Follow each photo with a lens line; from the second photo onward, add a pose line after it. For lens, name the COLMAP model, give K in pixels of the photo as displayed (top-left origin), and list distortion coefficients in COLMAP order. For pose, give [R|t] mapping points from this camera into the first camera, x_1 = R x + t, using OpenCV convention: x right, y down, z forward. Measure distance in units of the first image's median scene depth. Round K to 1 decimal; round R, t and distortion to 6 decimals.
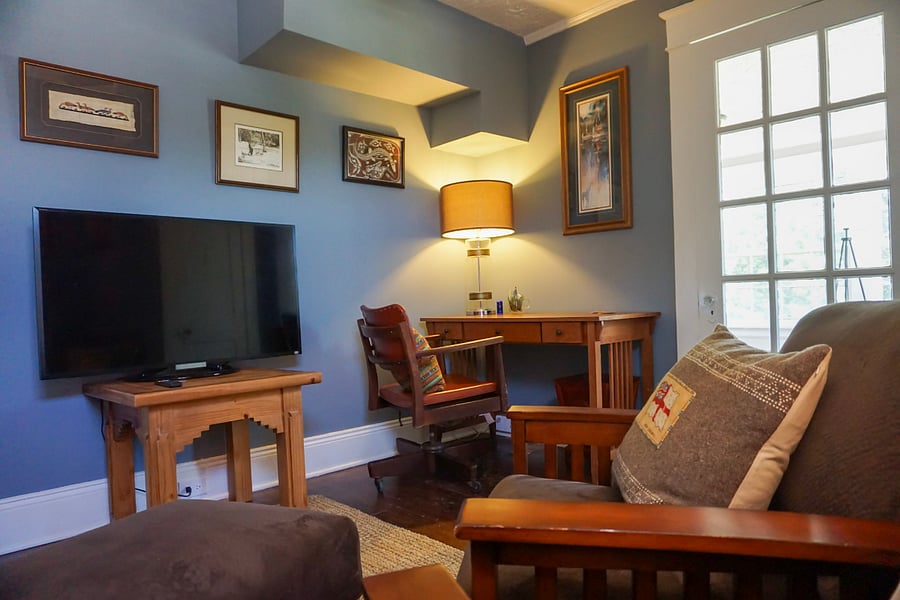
lens RADIAL K [[609.9, 0, 452.1], [0, 609.9, 302.4], [0, 0, 1]] dist [-0.040542, 0.035523]
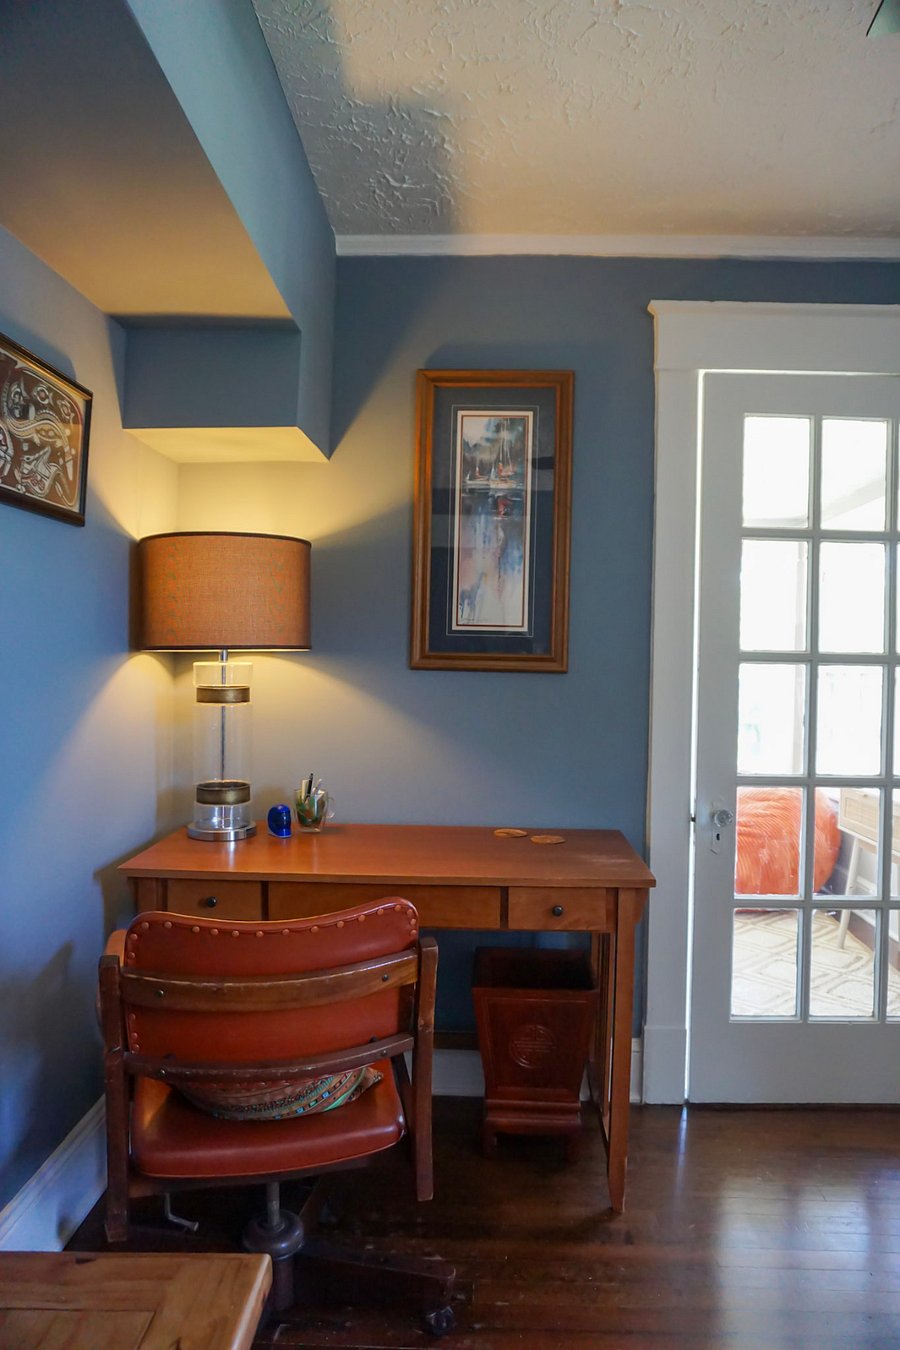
lens RADIAL K [[914.8, 0, 451.6], [0, 914.8, 670.5], [0, 0, 1]] dist [-0.040542, 0.035523]
pose [[0.707874, 0.029024, 0.705742, -0.328203], [-0.037317, 0.999297, -0.003666, -0.111222], [-0.705352, -0.023741, 0.708459, 0.467171]]
